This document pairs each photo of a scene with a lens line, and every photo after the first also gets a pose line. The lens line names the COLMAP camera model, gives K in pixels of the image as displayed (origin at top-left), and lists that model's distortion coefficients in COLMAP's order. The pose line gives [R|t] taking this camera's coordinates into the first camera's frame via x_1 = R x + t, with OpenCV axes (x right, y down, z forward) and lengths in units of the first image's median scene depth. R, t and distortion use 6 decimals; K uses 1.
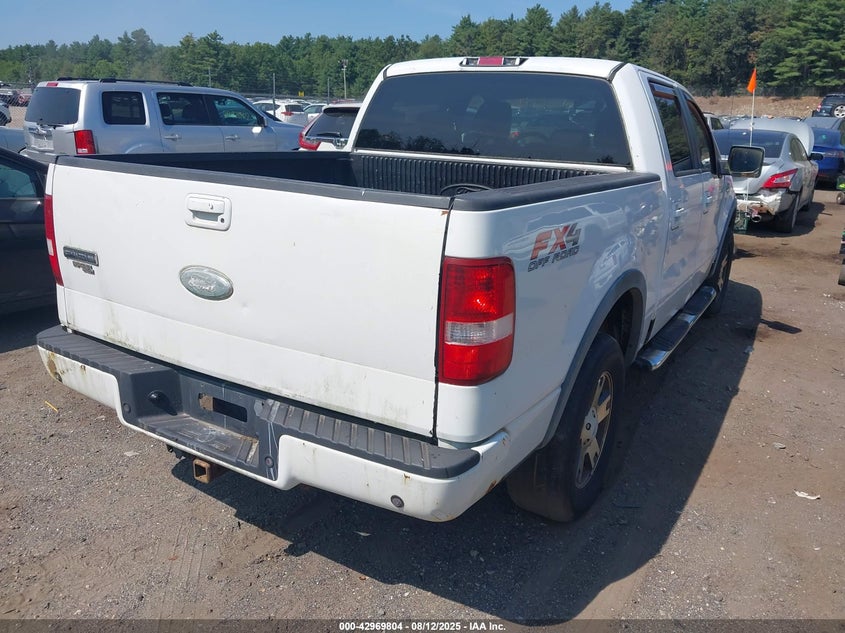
lens RADIAL K [[656.4, 0, 428.4], [0, 656.4, 317.9], [0, 0, 1]] dist [0.011000, -0.007169]
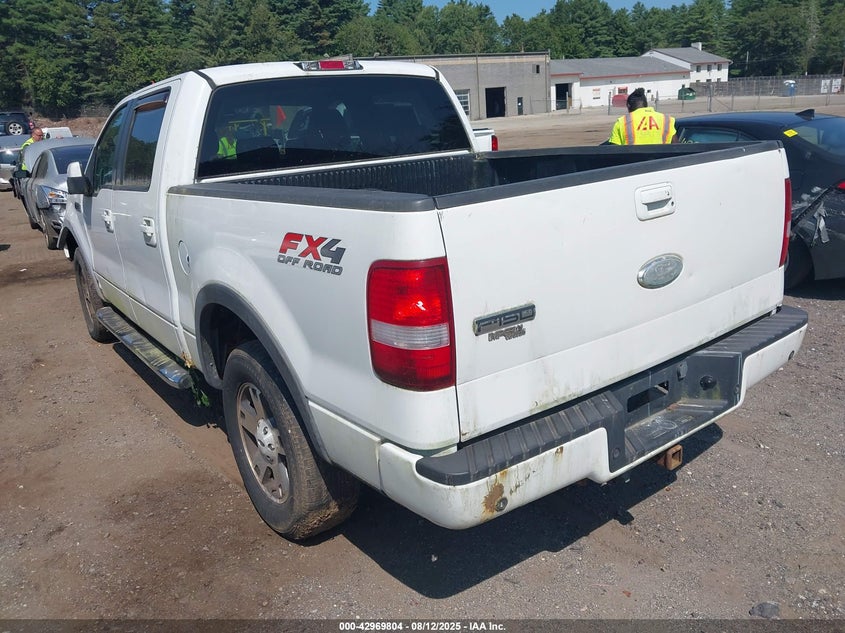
lens RADIAL K [[656.4, 0, 429.3], [0, 656.4, 315.0], [0, 0, 1]] dist [0.011000, -0.007169]
pose [[0.395188, -0.323712, 0.859673, -1.181004], [0.350004, 0.918319, 0.184900, -0.261068], [-0.849308, 0.227819, 0.476209, 0.724653]]
